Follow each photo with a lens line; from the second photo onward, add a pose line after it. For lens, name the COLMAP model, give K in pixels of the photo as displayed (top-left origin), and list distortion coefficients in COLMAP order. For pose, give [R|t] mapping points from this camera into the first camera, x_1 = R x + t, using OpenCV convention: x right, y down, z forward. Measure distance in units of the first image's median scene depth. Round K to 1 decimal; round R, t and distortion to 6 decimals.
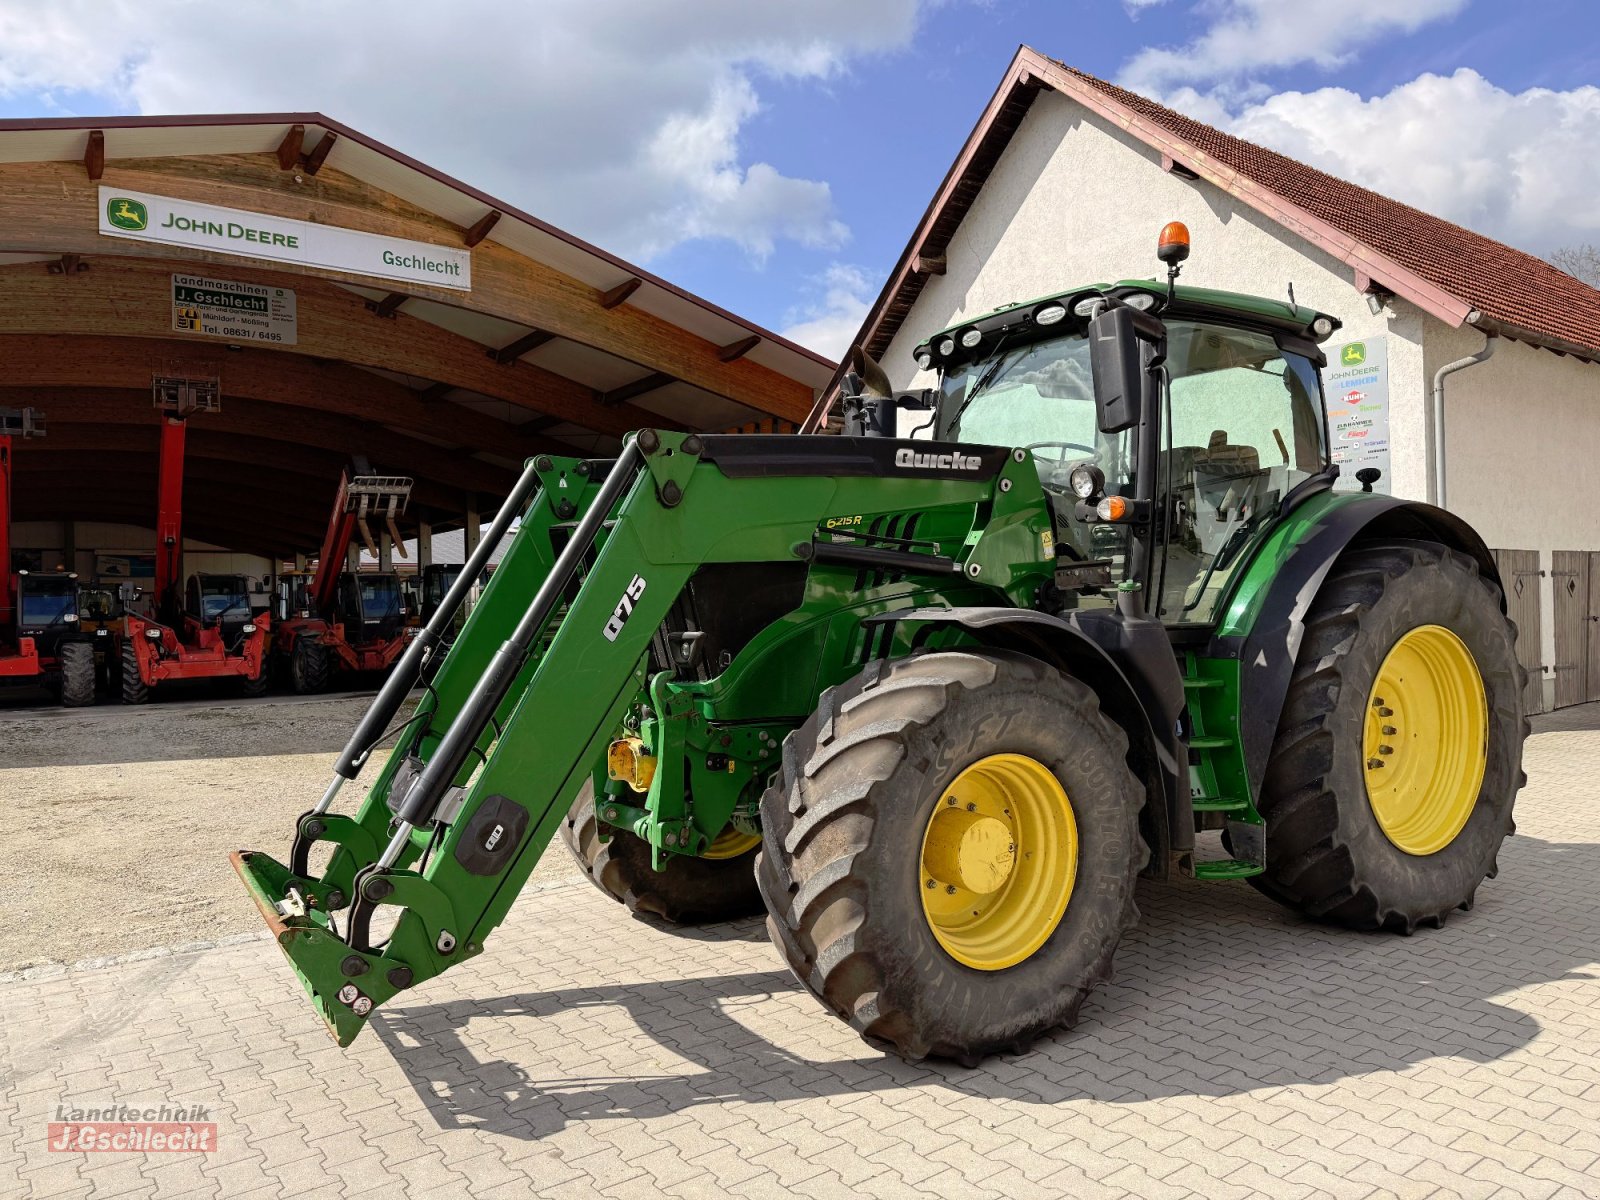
lens RADIAL K [[1124.9, 0, 801.0], [0, 1124.9, 598.3], [0, 0, 1]] dist [0.047480, -0.059353]
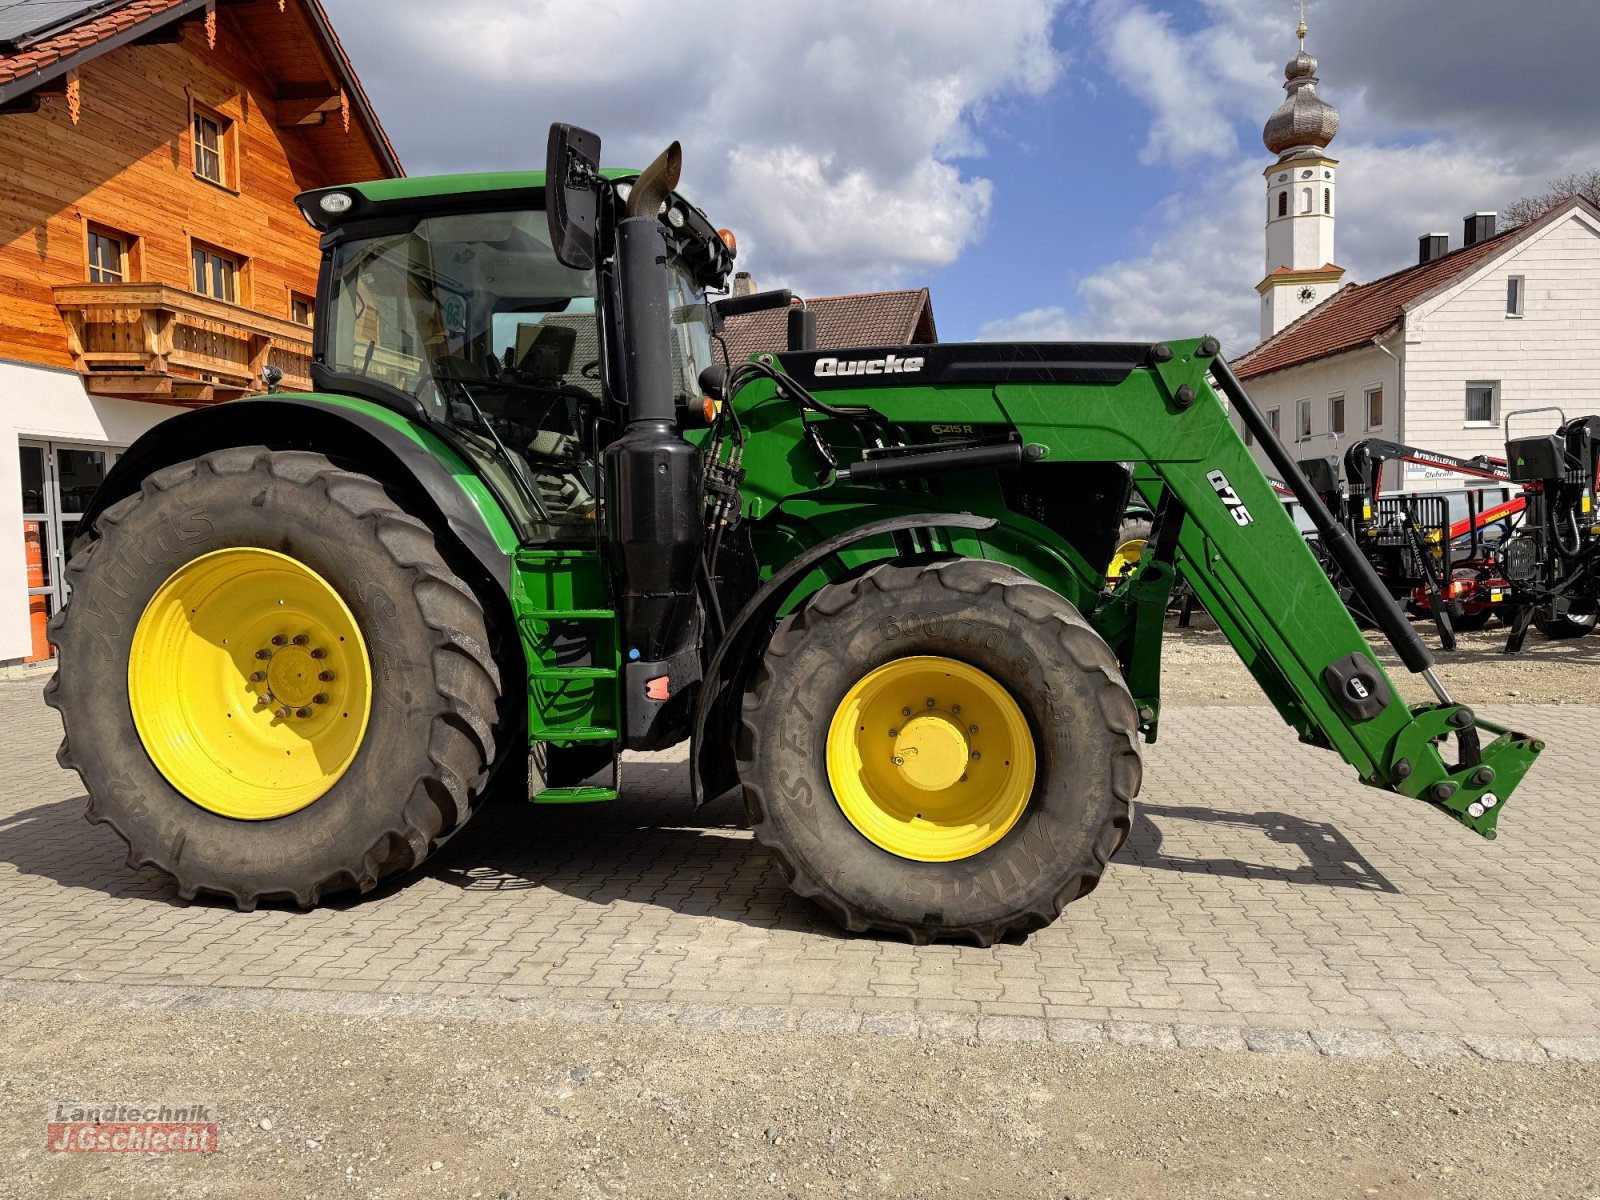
lens RADIAL K [[1119.9, 0, 798.0], [0, 1119.9, 597.4], [0, 0, 1]] dist [0.055373, -0.069110]
pose [[-0.709530, -0.012577, 0.704563, -0.641726], [0.025554, 0.998724, 0.043562, 0.034608], [-0.704212, 0.048913, -0.708303, 1.876279]]
